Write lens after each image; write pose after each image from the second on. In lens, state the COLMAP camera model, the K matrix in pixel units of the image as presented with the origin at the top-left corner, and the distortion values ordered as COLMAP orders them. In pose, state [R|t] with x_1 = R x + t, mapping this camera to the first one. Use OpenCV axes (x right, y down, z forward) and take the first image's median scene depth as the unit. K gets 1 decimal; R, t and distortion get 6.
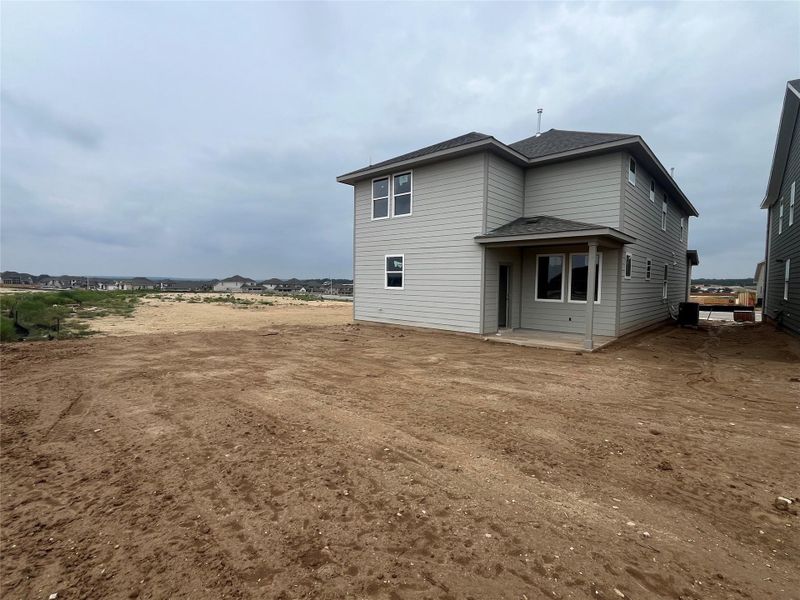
lens RADIAL K [[391.0, 0, 400.0], [0, 391.0, 300.0], [0, 0, 1]] dist [-0.000706, -0.000148]
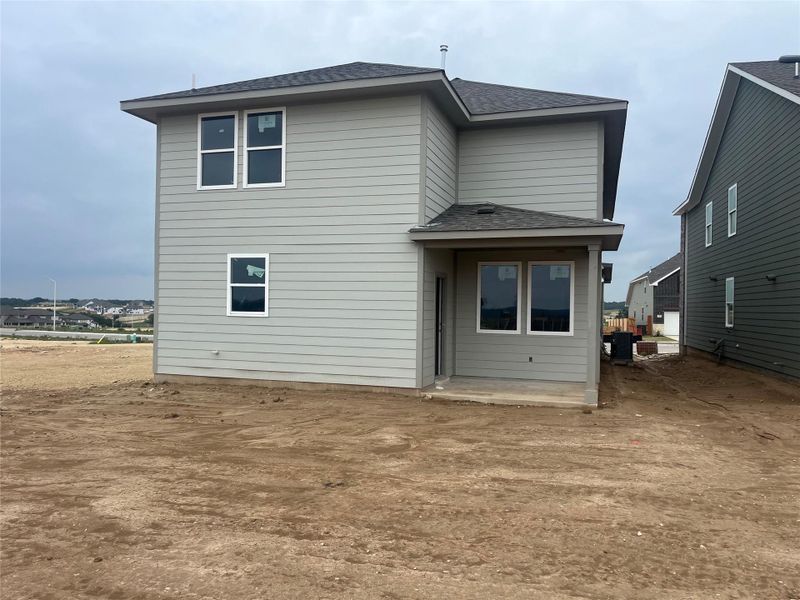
lens RADIAL K [[607.0, 0, 399.6], [0, 607.0, 308.8], [0, 0, 1]] dist [0.031521, -0.006674]
pose [[0.908260, 0.000146, 0.418406, -0.197156], [0.015971, 0.999259, -0.035018, -0.004284], [-0.418101, 0.038488, 0.907585, 0.136400]]
